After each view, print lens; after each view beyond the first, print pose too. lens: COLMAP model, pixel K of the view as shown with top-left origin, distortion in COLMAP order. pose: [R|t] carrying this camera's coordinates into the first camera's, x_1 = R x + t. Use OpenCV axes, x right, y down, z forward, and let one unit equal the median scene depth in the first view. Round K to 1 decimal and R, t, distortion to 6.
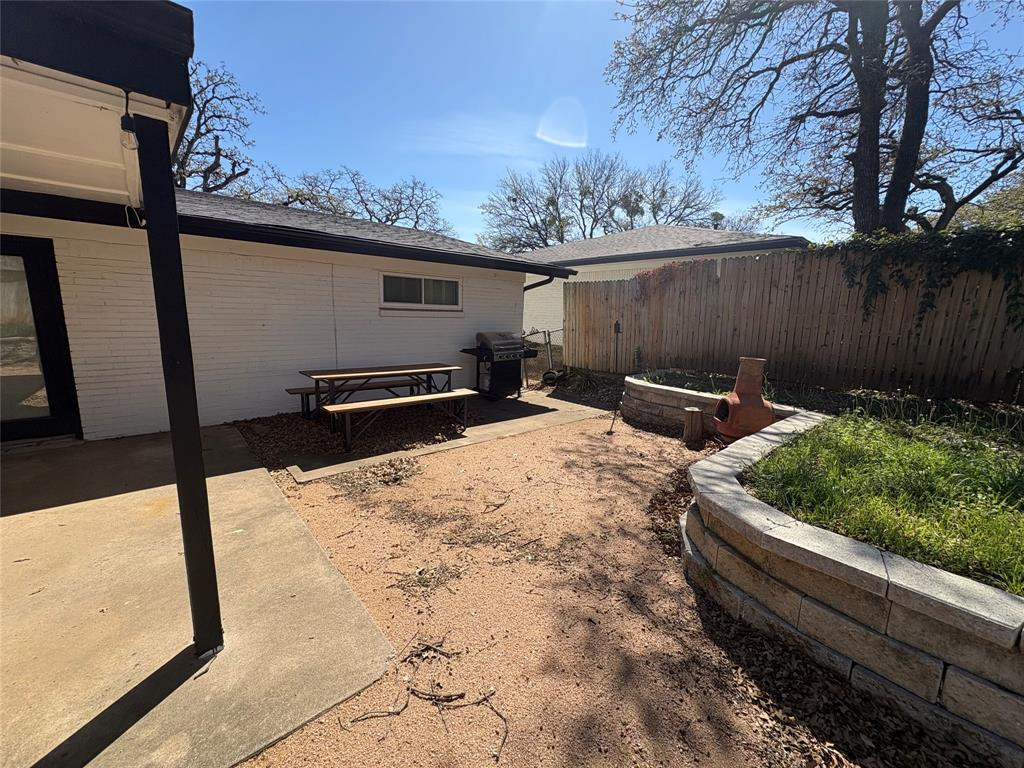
lens RADIAL K [[404.8, 0, 512.0], [0, 404.8, 384.0], [0, 0, 1]] dist [-0.000742, -0.000147]
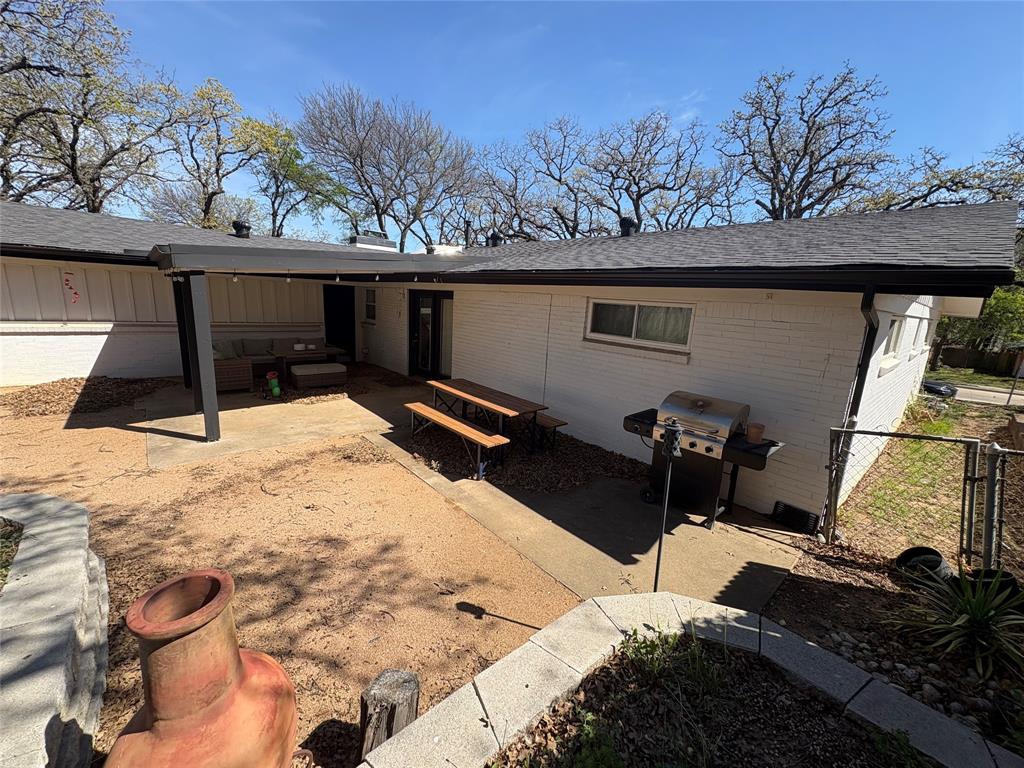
lens RADIAL K [[395.8, 0, 512.0], [0, 395.8, 384.0], [0, 0, 1]] dist [-0.001724, -0.000166]
pose [[-0.001376, 0.183152, -0.983084, 0.808260], [-0.222513, 0.958382, 0.178862, -0.301072], [0.974929, 0.218995, 0.039435, 1.173757]]
